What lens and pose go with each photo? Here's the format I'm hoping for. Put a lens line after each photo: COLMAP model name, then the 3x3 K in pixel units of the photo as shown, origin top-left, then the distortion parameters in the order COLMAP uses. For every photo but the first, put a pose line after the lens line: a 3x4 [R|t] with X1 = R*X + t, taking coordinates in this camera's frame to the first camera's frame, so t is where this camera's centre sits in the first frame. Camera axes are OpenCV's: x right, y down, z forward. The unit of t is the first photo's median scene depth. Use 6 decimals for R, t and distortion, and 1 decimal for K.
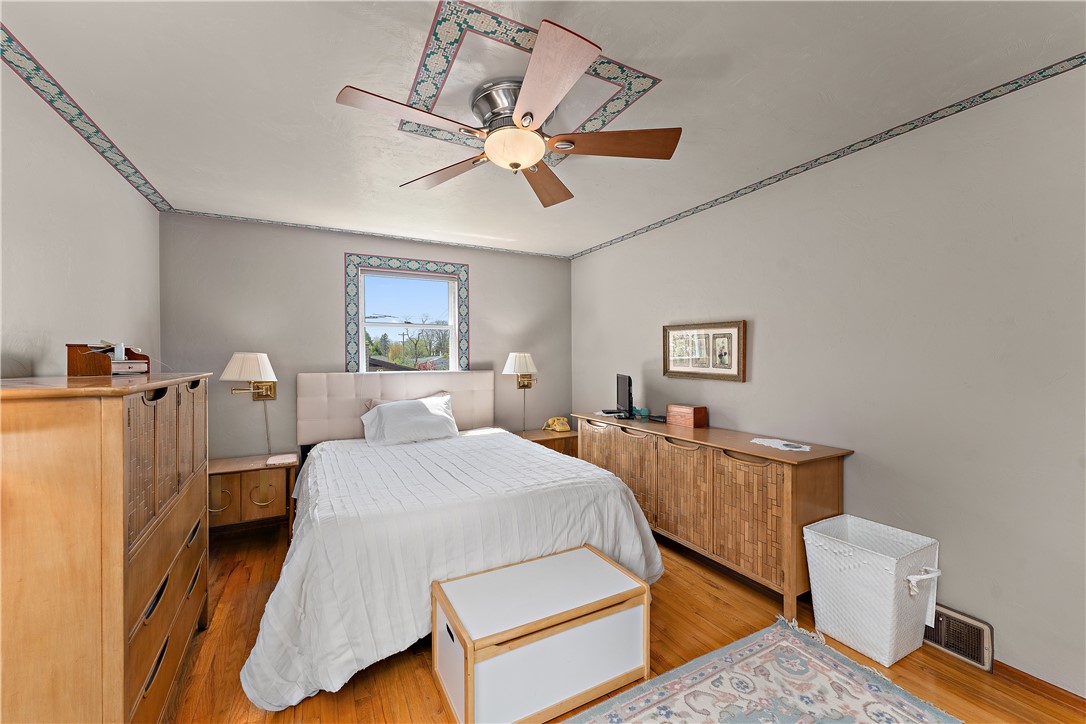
lens RADIAL K [[431.5, 0, 543.0], [0, 431.5, 362.0], [0, 0, 1]] dist [0.000430, -0.000012]
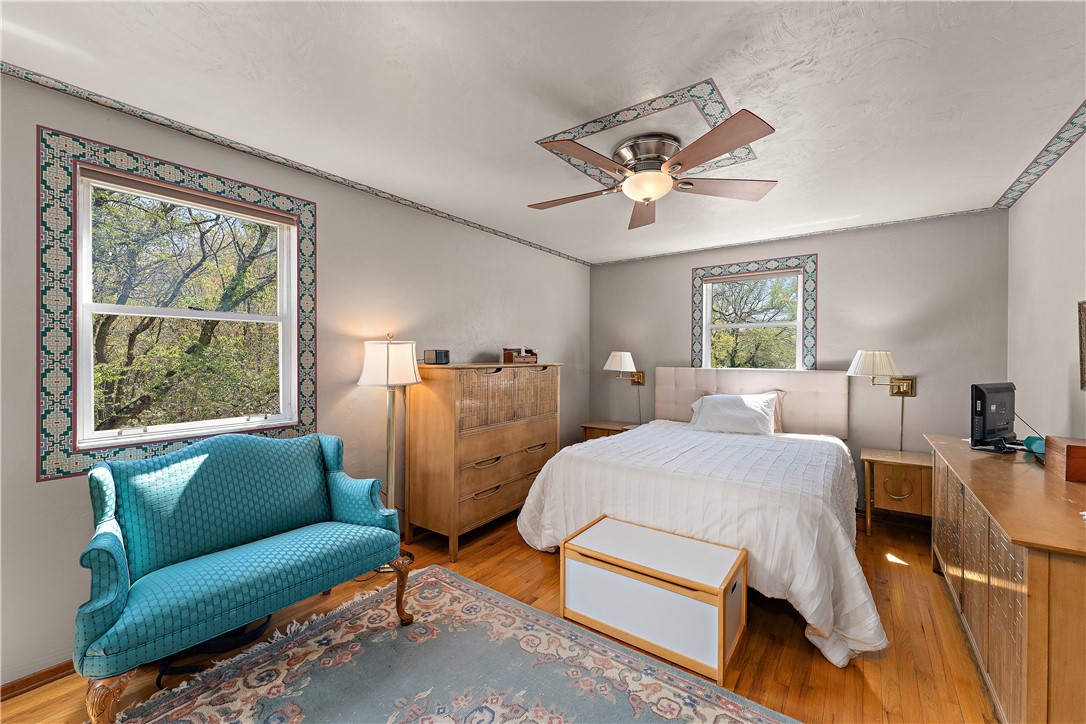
lens RADIAL K [[434.7, 0, 546.5], [0, 434.7, 355.9], [0, 0, 1]] dist [0.000163, 0.000013]
pose [[0.436847, 0.005678, -0.899518, 0.455630], [-0.013452, 0.999909, -0.000221, -0.002454], [0.899435, 0.012197, 0.436884, 0.100693]]
